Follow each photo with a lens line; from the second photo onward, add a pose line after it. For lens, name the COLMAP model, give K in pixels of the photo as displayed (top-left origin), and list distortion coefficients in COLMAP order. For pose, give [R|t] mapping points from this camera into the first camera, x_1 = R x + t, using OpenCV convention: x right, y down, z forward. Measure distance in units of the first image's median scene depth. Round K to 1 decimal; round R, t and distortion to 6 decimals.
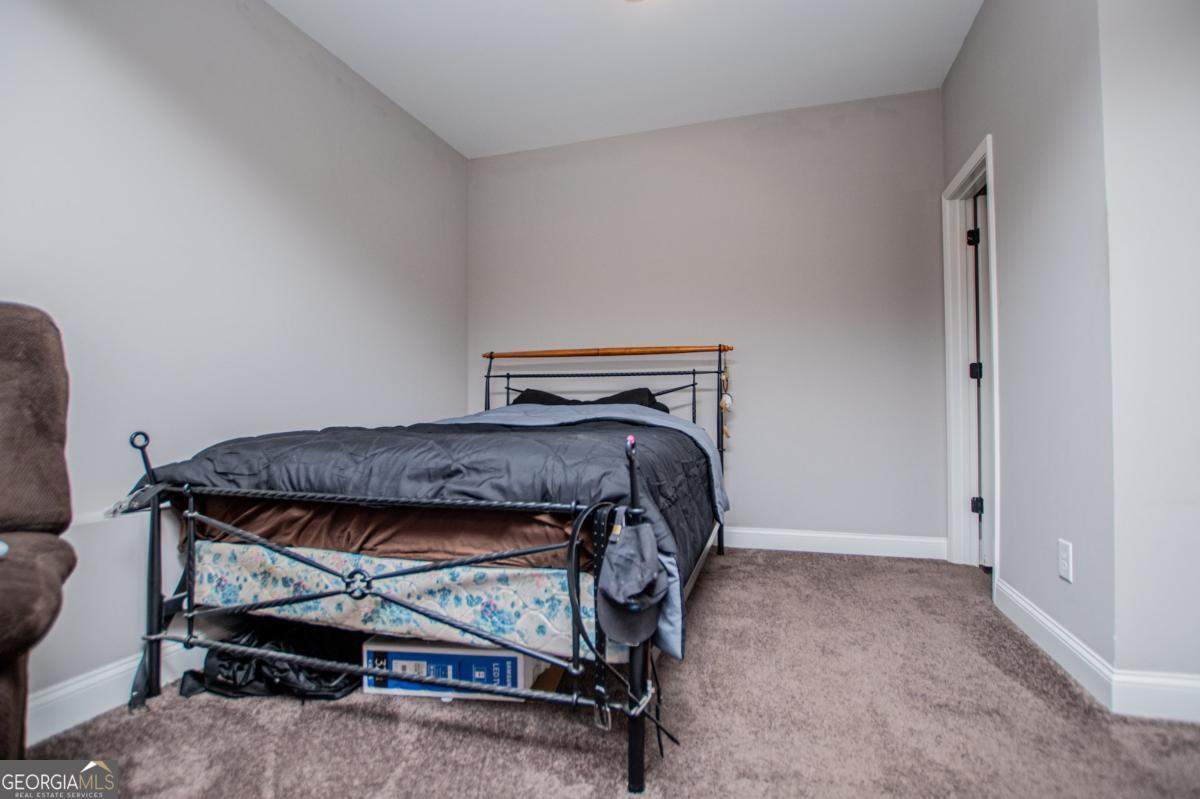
lens RADIAL K [[534.4, 0, 612.3], [0, 534.4, 397.8], [0, 0, 1]] dist [-0.029406, 0.000832]
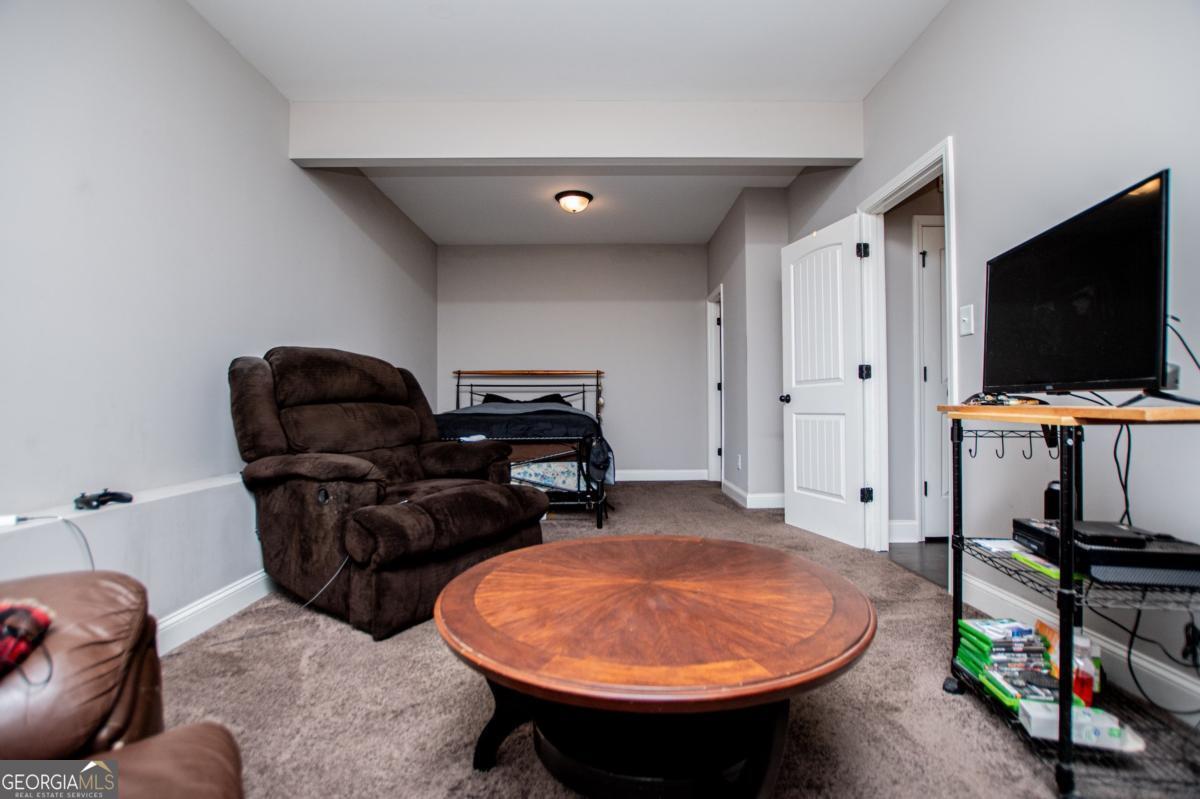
lens RADIAL K [[529.8, 0, 605.2], [0, 529.8, 400.9], [0, 0, 1]] dist [-0.026479, 0.000849]
pose [[0.950402, 0.000677, 0.311024, -0.348366], [-0.004592, 0.999919, 0.011855, -0.015711], [-0.310991, -0.012695, 0.950328, -0.761989]]
